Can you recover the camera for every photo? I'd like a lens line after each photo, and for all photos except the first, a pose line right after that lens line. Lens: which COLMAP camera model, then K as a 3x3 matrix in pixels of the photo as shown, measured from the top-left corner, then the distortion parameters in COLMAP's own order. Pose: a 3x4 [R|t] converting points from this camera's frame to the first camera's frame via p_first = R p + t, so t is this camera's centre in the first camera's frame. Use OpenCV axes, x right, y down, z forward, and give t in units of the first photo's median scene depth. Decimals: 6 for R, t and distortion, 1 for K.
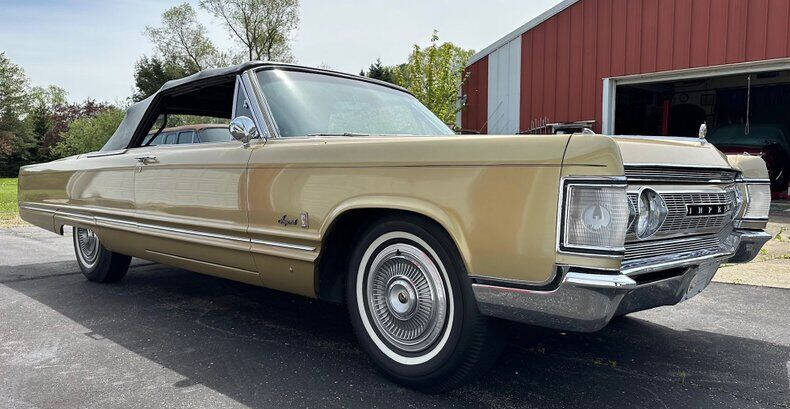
lens RADIAL K [[643.0, 0, 423.9], [0, 643.0, 228.8], [0, 0, 1]] dist [0.175215, -0.429056]
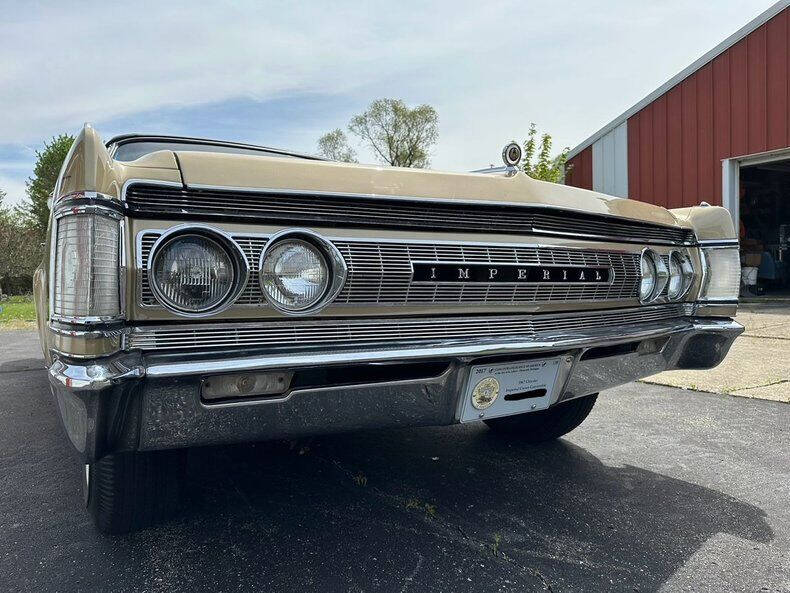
lens RADIAL K [[624.6, 0, 397.0], [0, 624.6, 310.0], [0, 0, 1]] dist [0.074324, -0.125524]
pose [[0.953865, -0.003432, -0.300215, 0.266299], [-0.009850, 0.999039, -0.042717, 0.015785], [0.300073, 0.043703, 0.952914, 0.207476]]
